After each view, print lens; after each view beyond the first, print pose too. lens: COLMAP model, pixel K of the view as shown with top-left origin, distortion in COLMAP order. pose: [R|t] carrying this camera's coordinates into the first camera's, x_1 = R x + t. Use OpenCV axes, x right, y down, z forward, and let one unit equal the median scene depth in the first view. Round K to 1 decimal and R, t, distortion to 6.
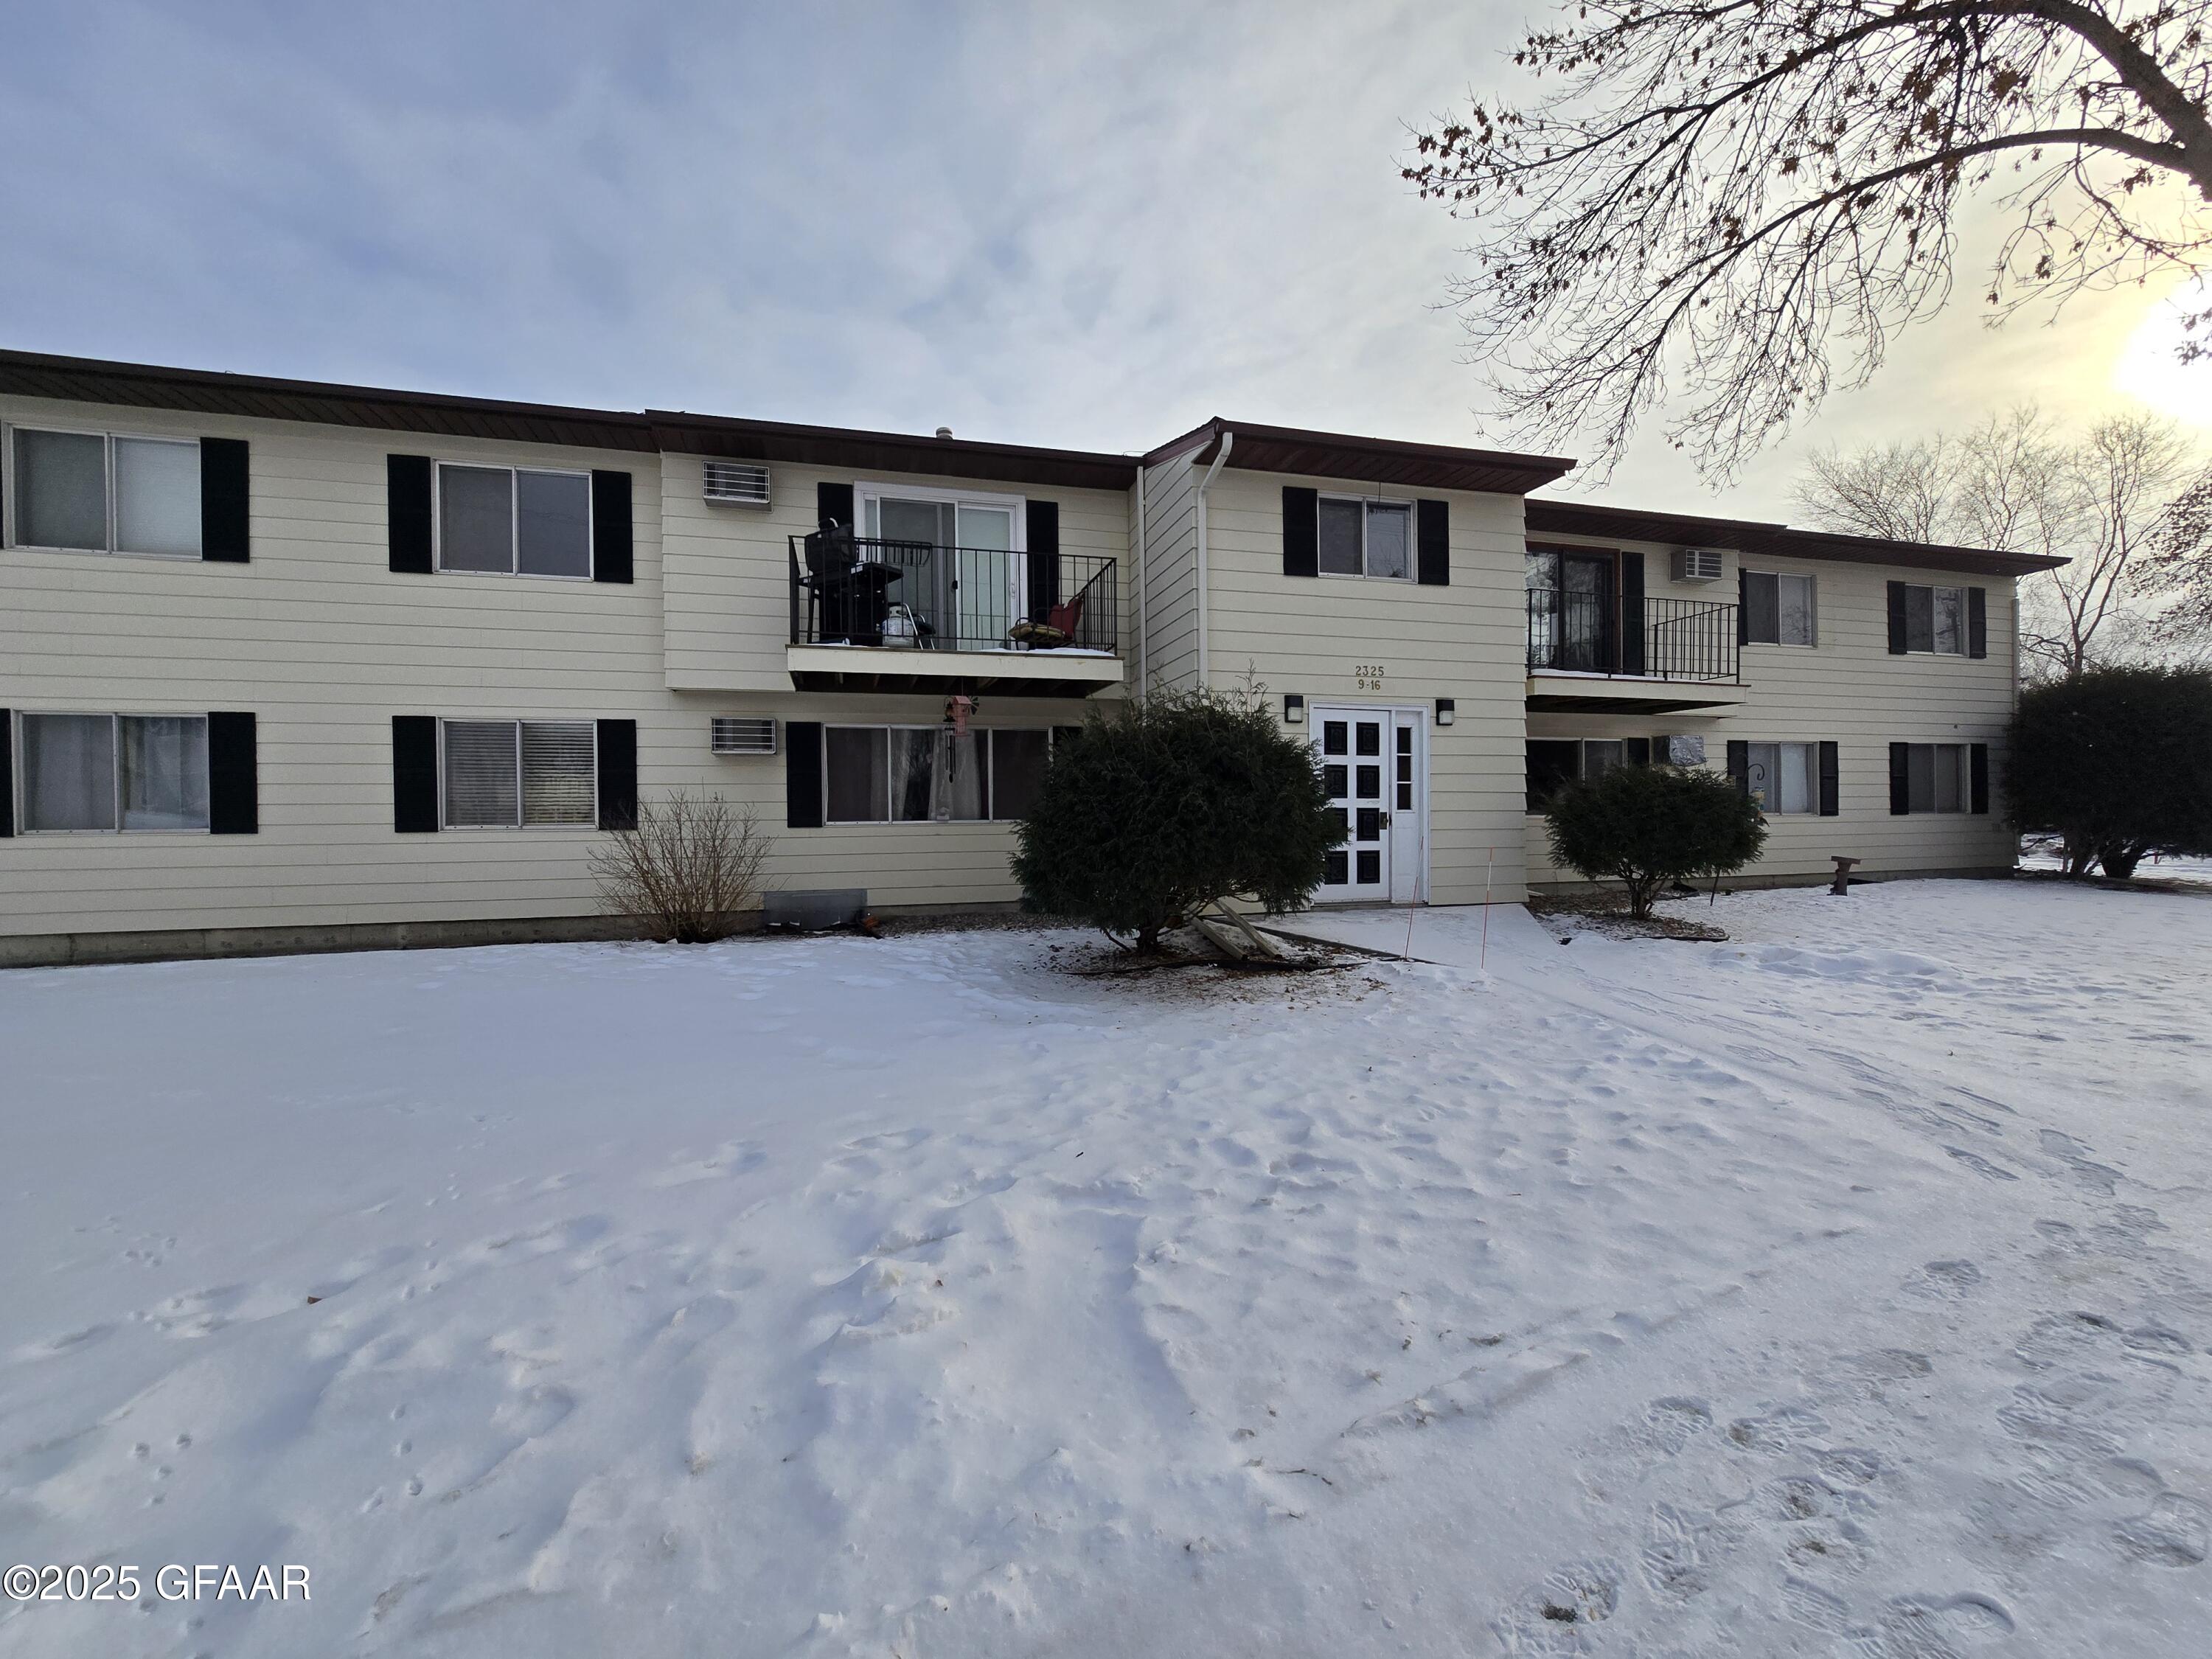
lens RADIAL K [[900.3, 0, 1099.1], [0, 900.3, 814.1], [0, 0, 1]] dist [-0.002816, -0.000612]
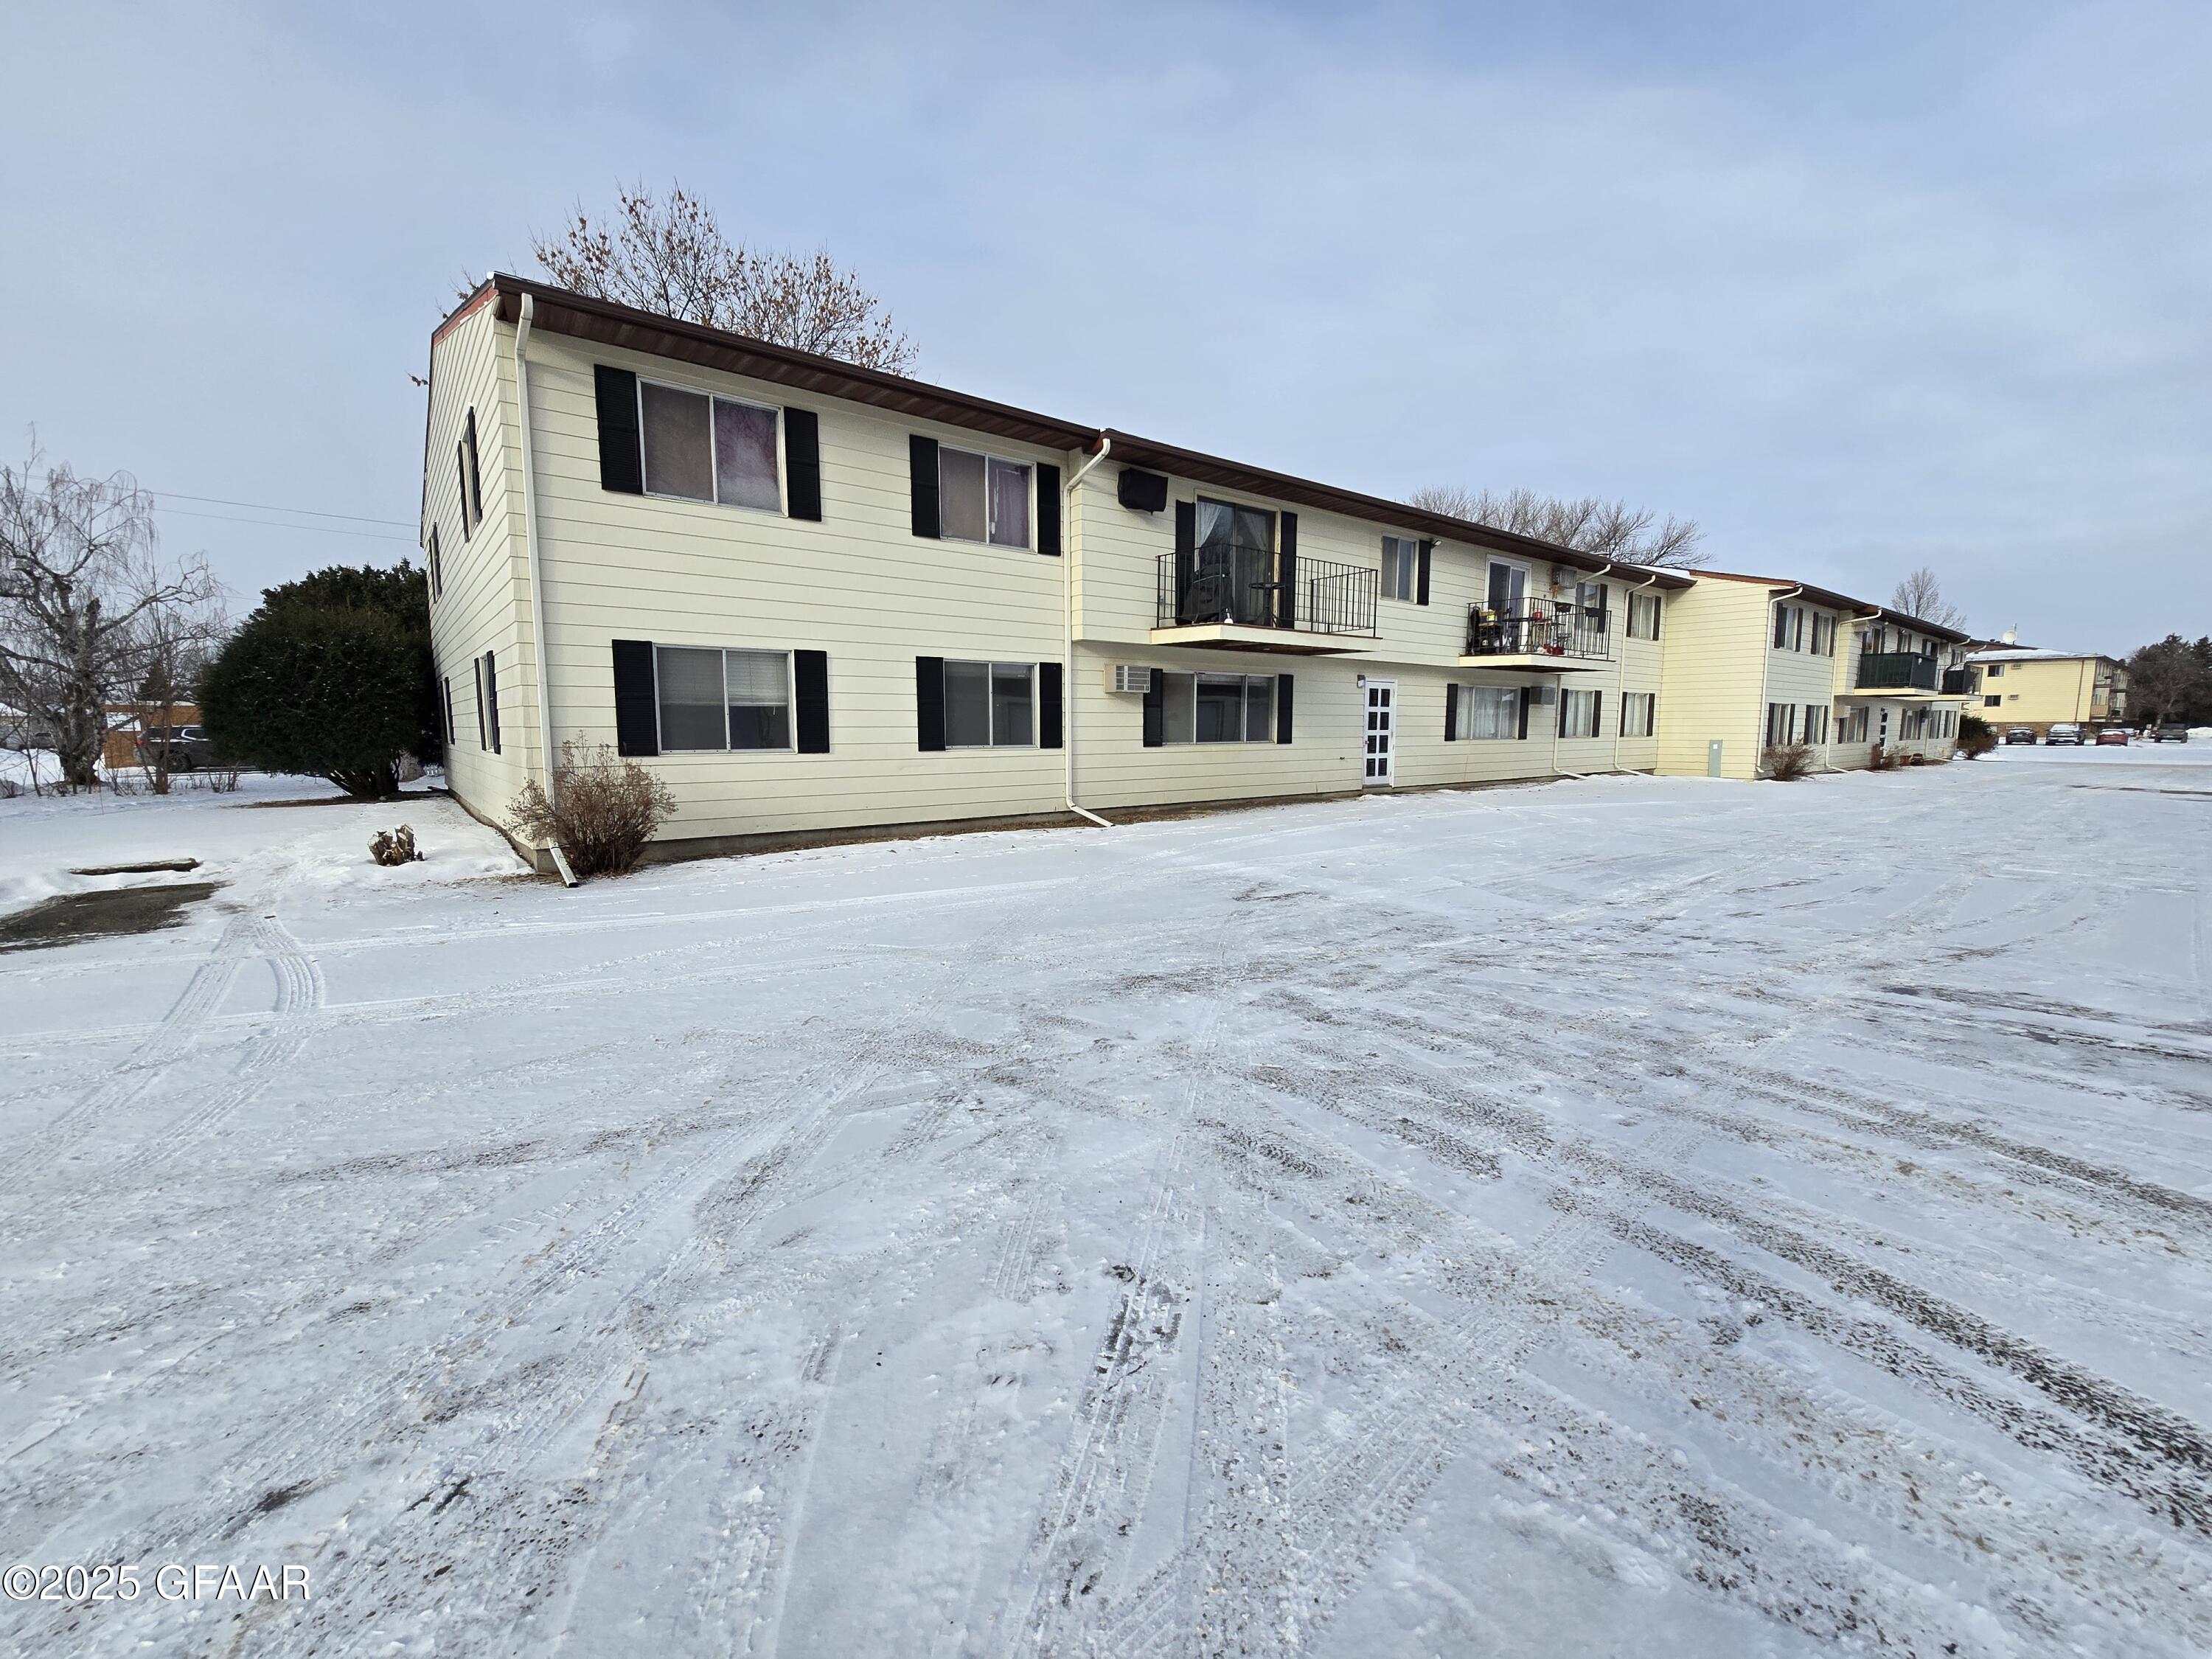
lens RADIAL K [[900.3, 0, 1117.1], [0, 900.3, 835.3], [0, 0, 1]] dist [-0.002816, -0.000612]
pose [[0.922377, -0.040221, 0.384191, -0.974982], [0.000580, 0.994708, 0.102744, 0.009656], [-0.386290, -0.094546, 0.917519, -0.255915]]
